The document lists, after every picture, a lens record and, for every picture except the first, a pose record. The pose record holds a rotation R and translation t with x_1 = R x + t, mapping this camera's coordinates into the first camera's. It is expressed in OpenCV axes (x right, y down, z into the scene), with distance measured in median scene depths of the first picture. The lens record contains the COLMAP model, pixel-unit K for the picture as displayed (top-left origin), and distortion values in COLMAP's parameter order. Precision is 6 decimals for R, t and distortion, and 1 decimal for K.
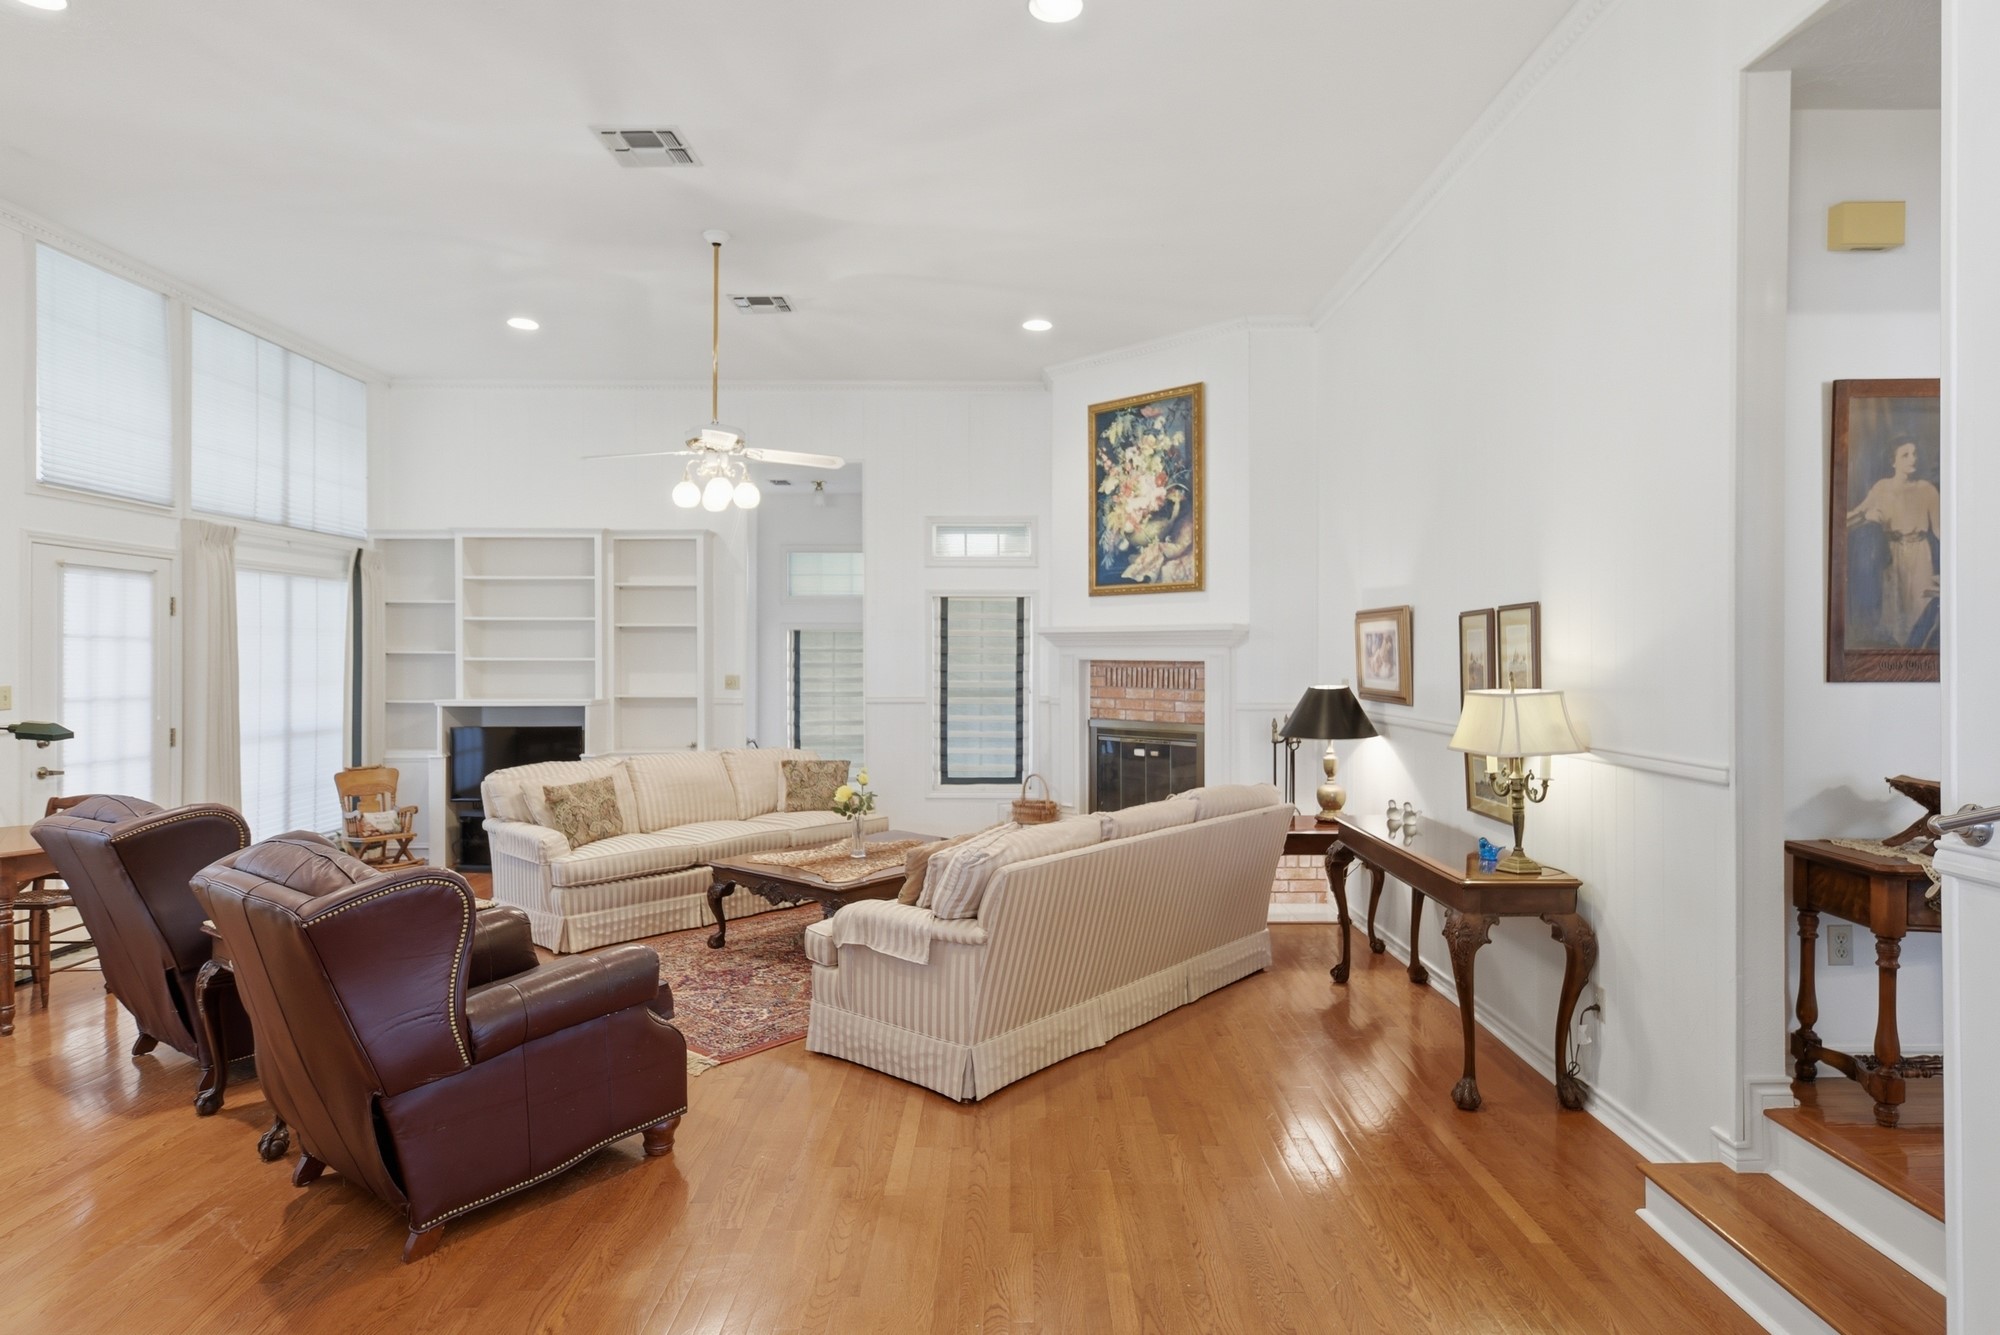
lens RADIAL K [[1126.6, 0, 1017.9], [0, 1126.6, 664.9], [0, 0, 1]] dist [0.026443, -0.000007]
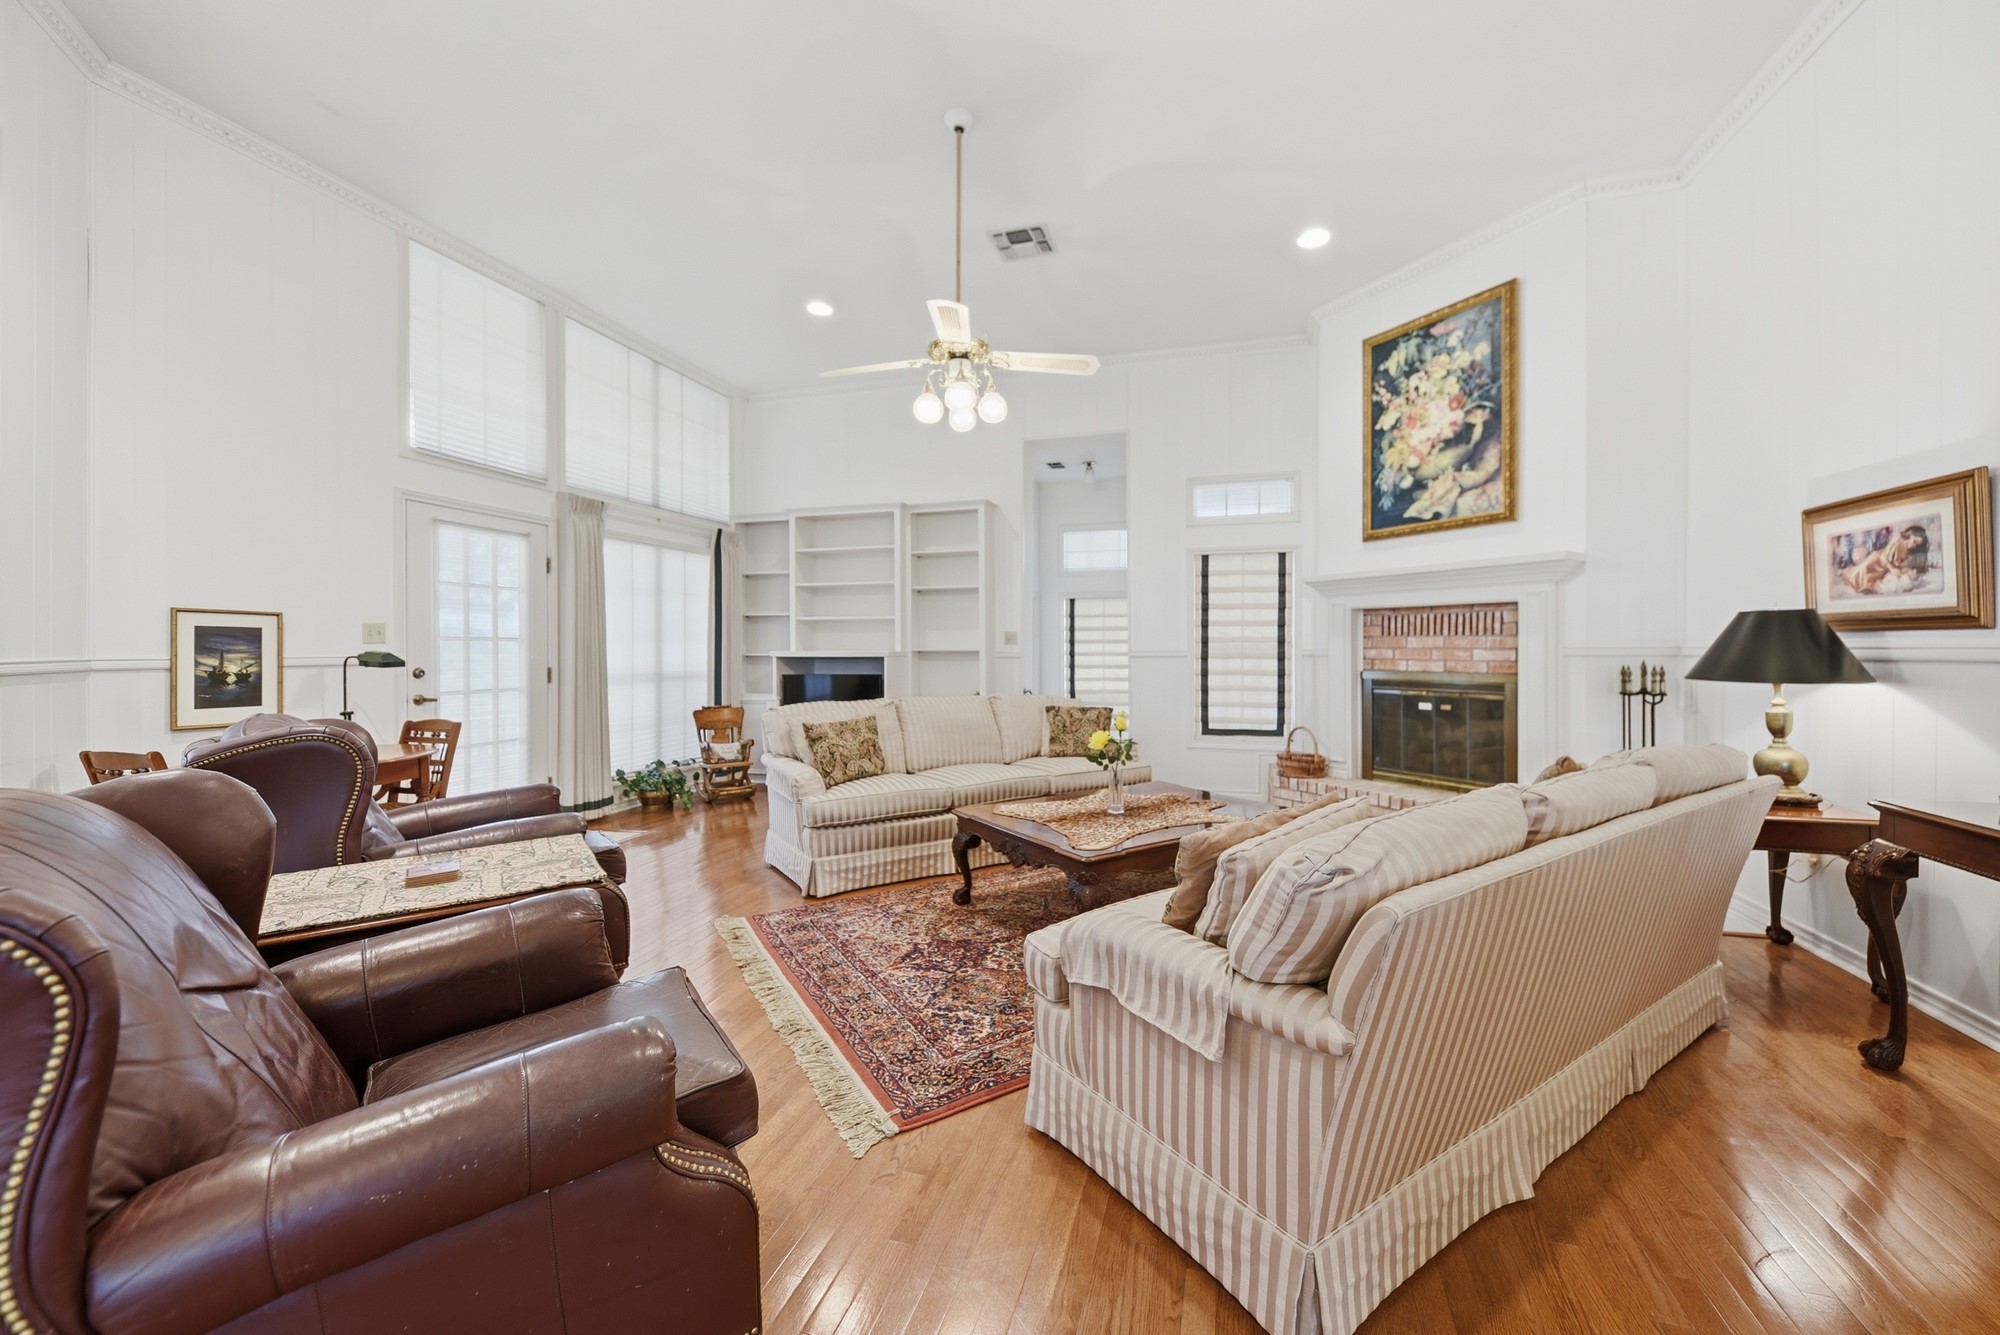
lens RADIAL K [[780.5, 0, 1019.0], [0, 780.5, 649.3], [0, 0, 1]] dist [0.007778, -0.000525]
pose [[0.959962, -0.002164, -0.280122, -0.036462], [0.001044, 0.999991, -0.004147, 0.038335], [0.280128, 0.003689, 0.959956, 0.332502]]
